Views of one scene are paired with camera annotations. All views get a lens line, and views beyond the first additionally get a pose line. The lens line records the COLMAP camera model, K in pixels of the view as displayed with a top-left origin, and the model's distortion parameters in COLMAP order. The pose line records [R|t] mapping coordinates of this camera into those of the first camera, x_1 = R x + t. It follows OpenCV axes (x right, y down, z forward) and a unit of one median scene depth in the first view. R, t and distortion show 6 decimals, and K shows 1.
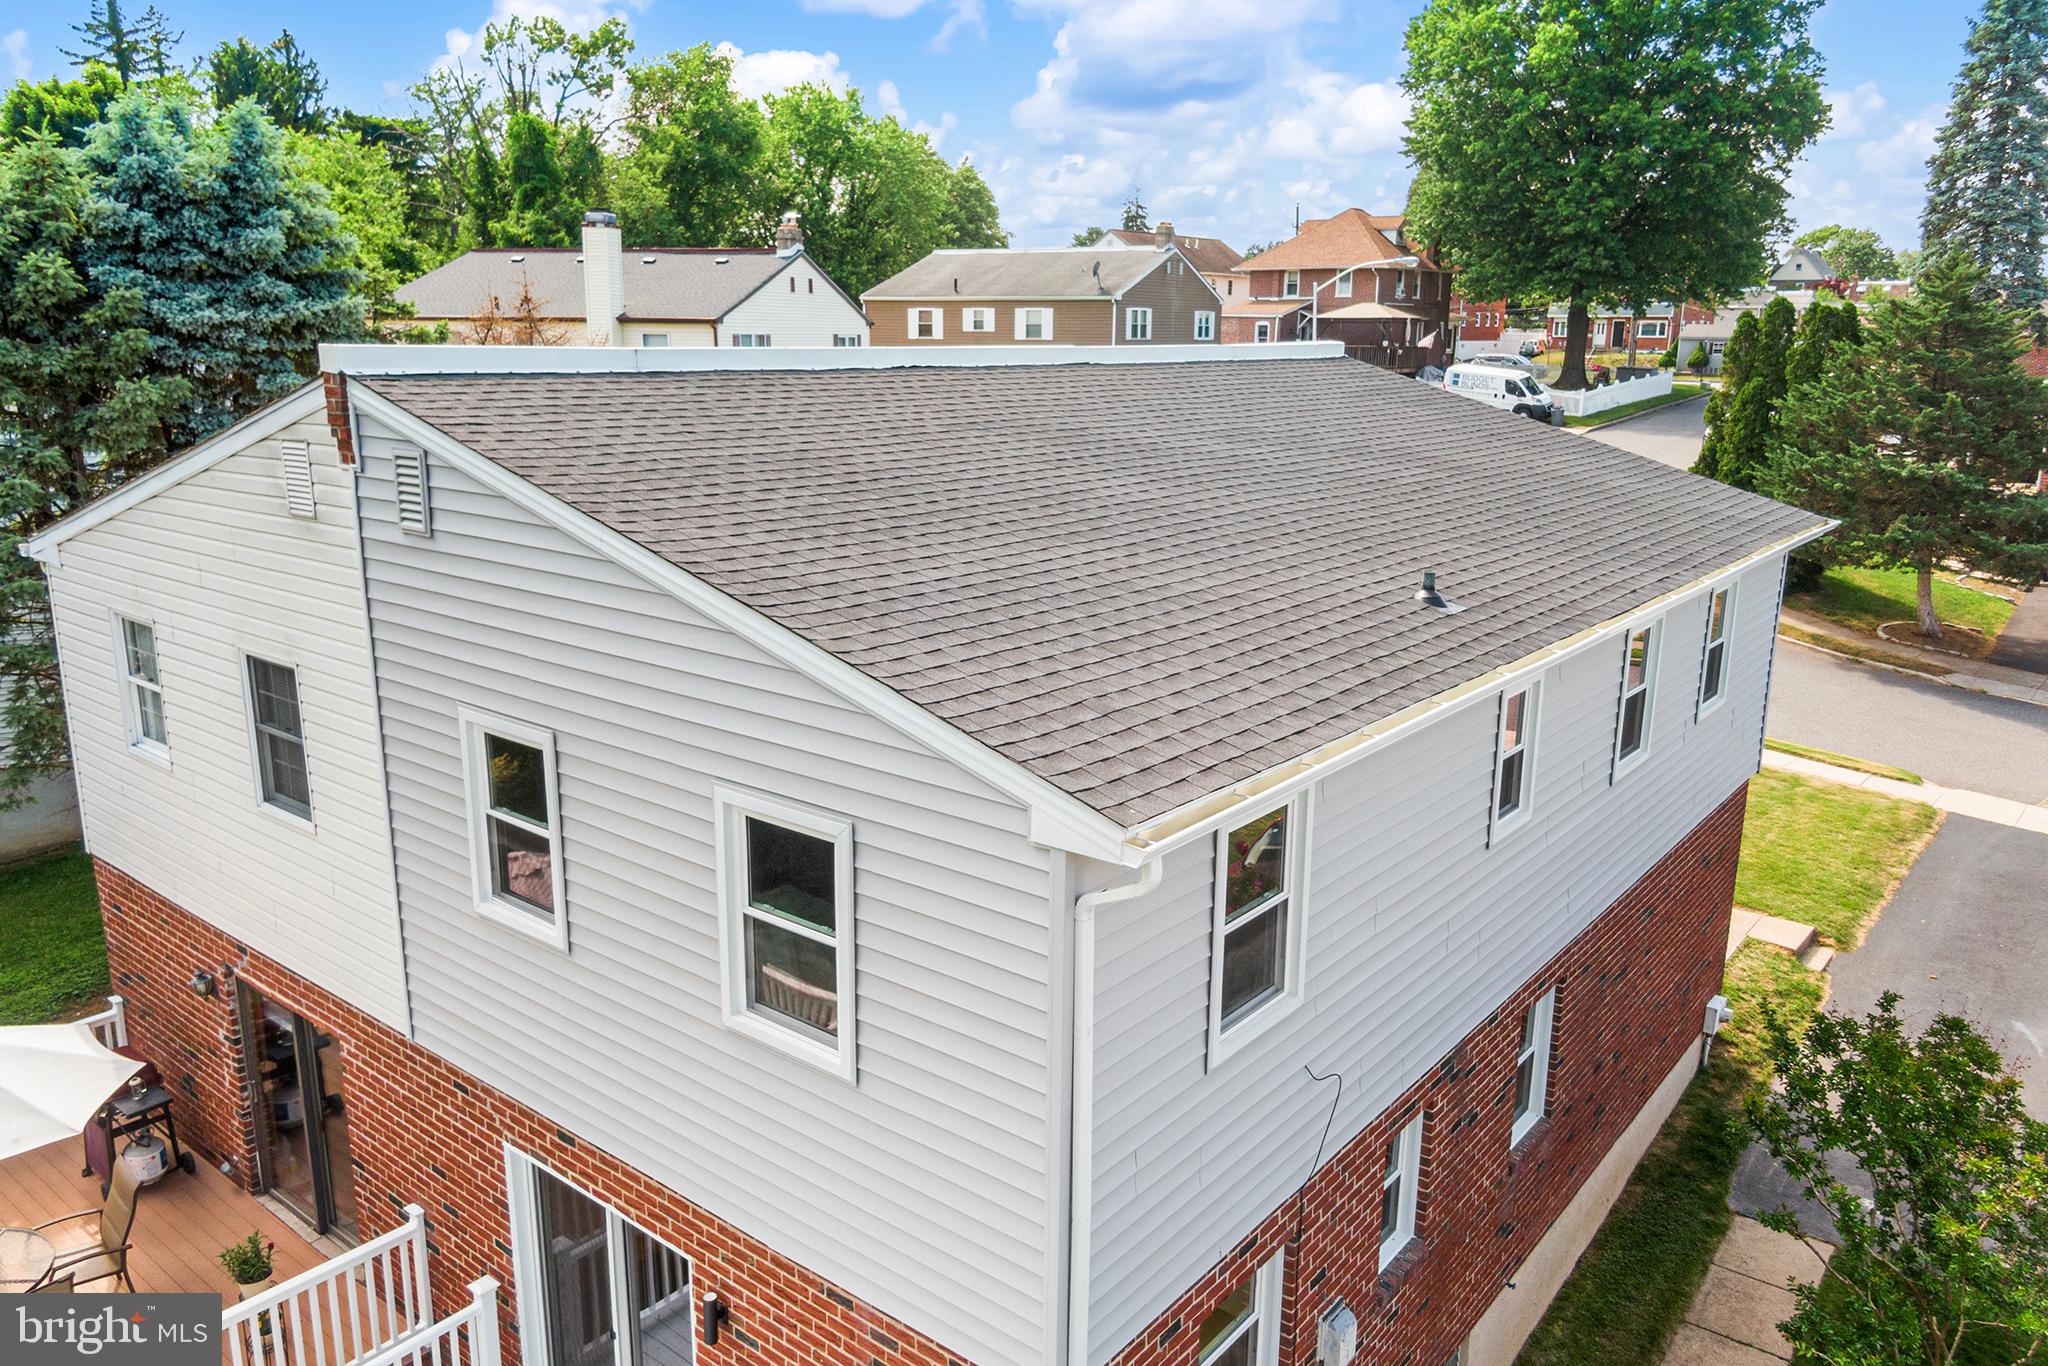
lens RADIAL K [[1459.1, 0, 1025.2], [0, 1459.1, 676.6], [0, 0, 1]] dist [0.031375, -0.049625]
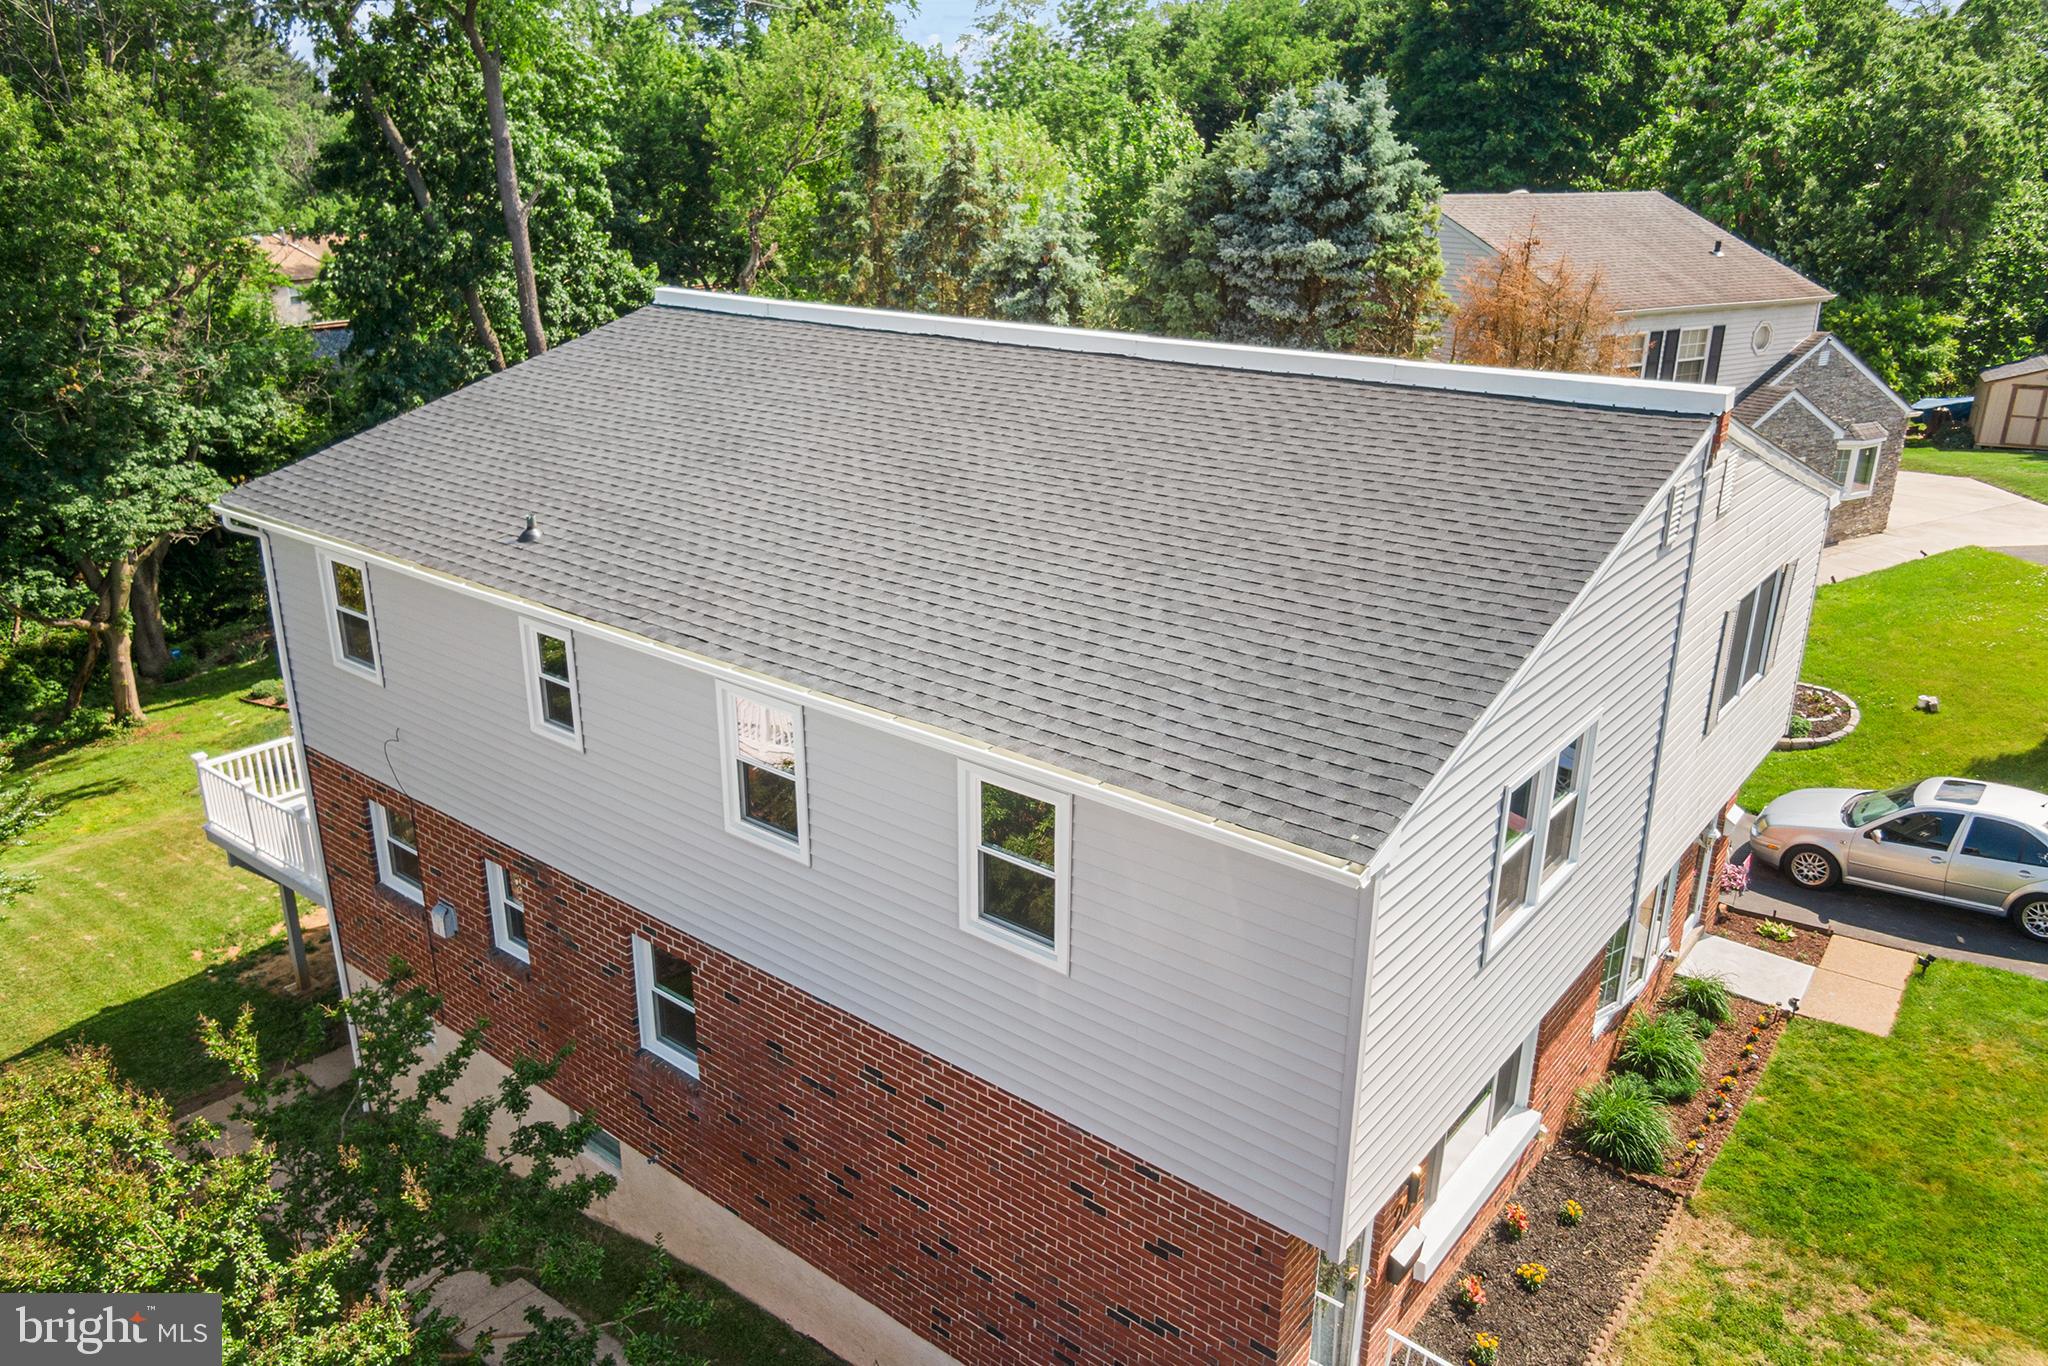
lens RADIAL K [[1459.1, 0, 1025.2], [0, 1459.1, 676.6], [0, 0, 1]] dist [0.031375, -0.049625]
pose [[0.002417, 0.332969, -0.942935, 0.956645], [-0.235514, 0.916603, 0.323067, -0.288041], [0.971868, 0.221293, 0.080634, 0.802194]]
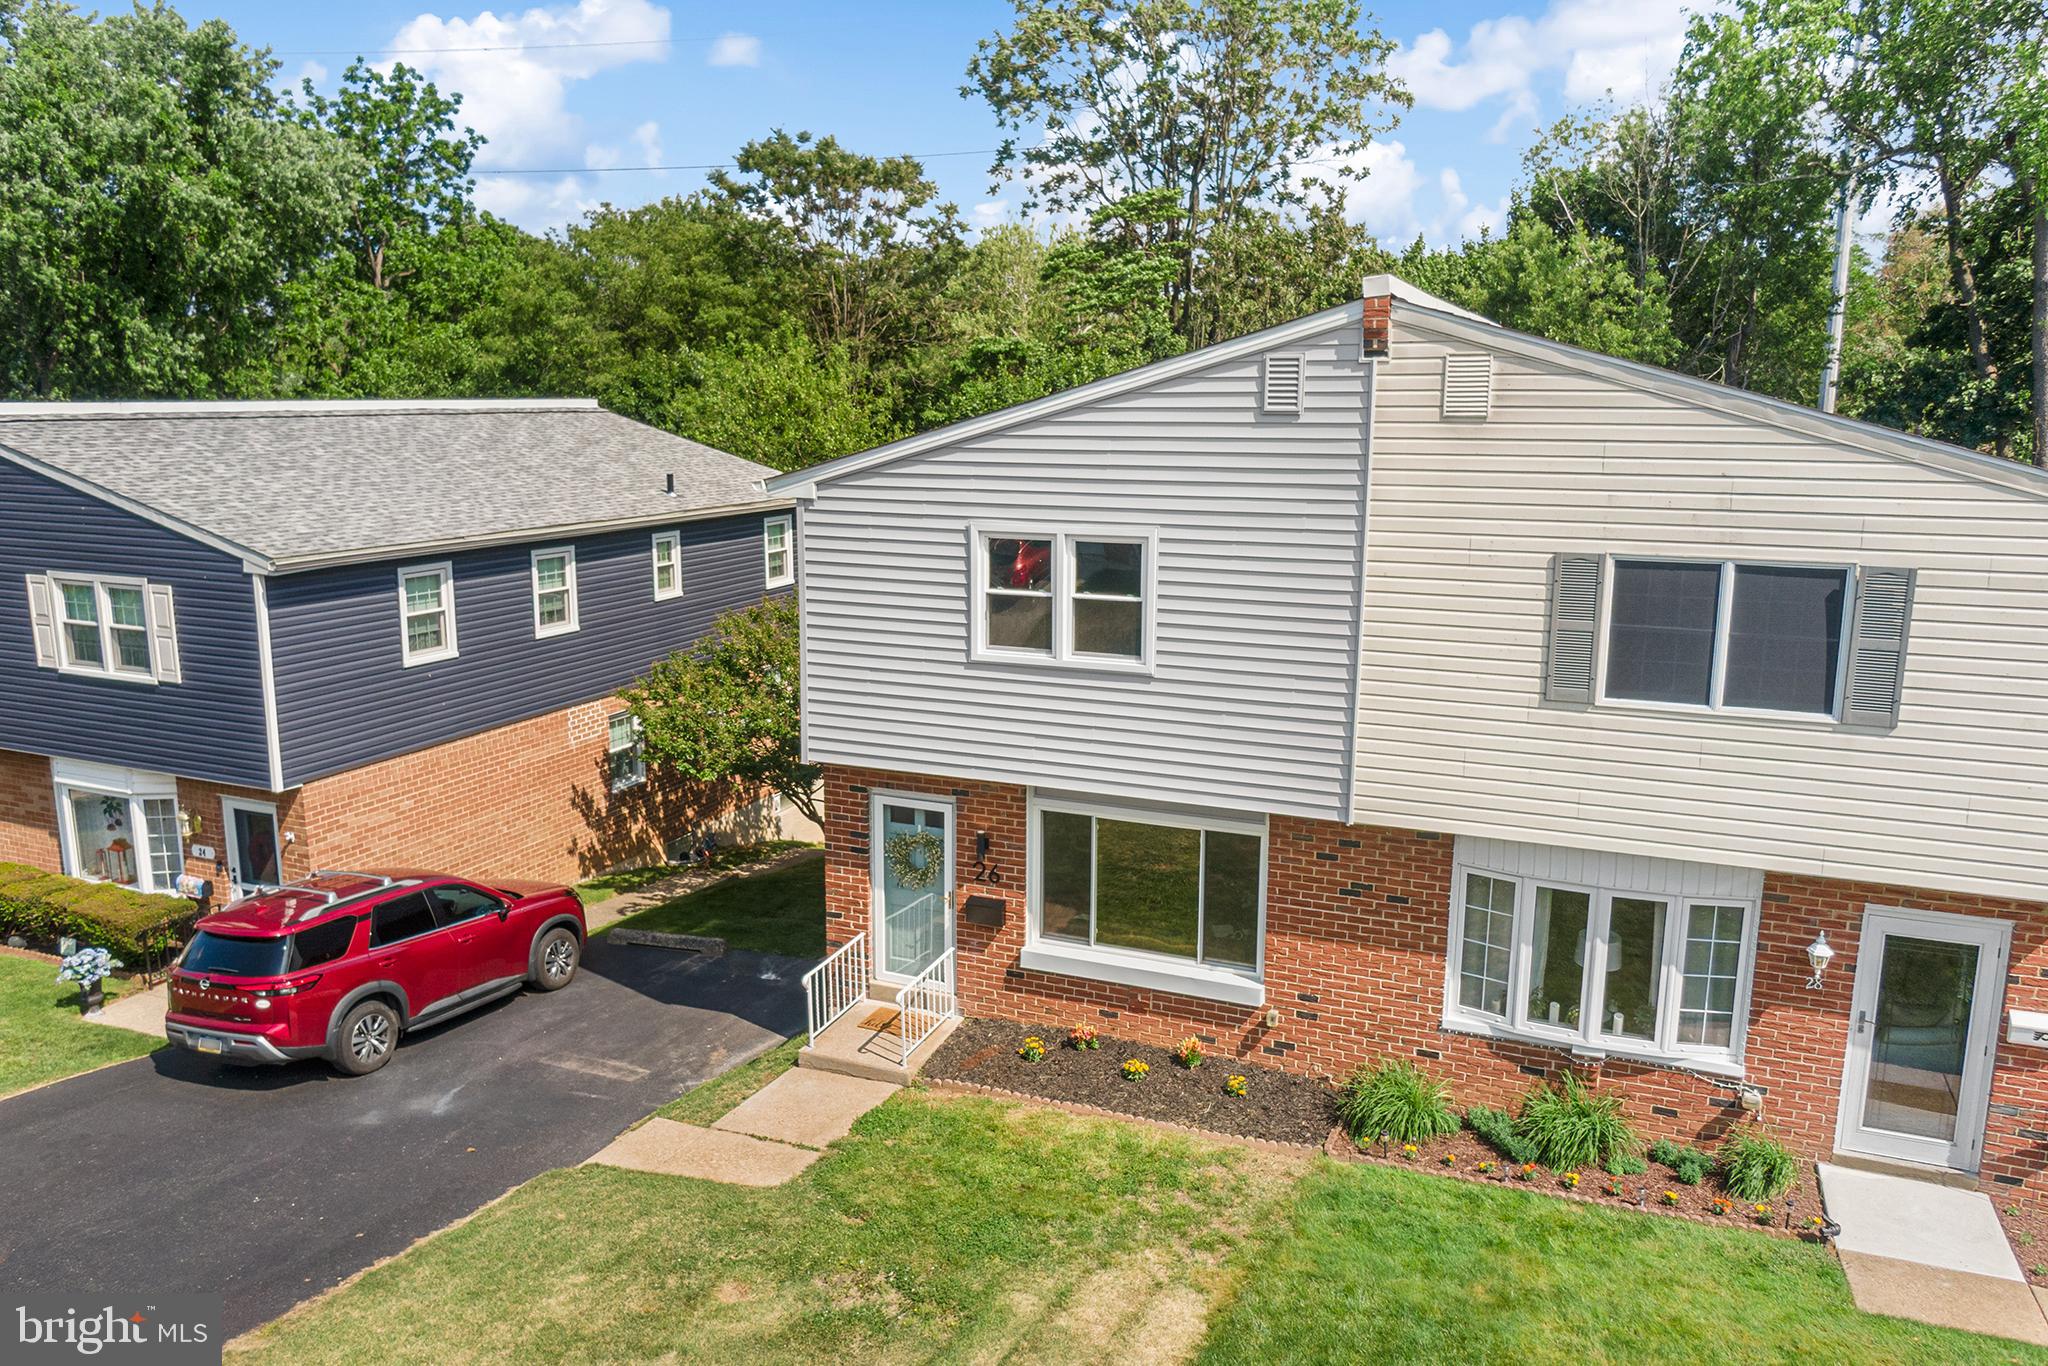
lens RADIAL K [[1475.5, 0, 1026.3], [0, 1475.5, 684.7], [0, 0, 1]] dist [0.017688, -0.025407]
pose [[-0.960988, 0.044765, -0.272942, 0.627588], [-0.072682, 0.911263, 0.405361, -0.366258], [0.266868, 0.409385, -0.872459, 1.833360]]
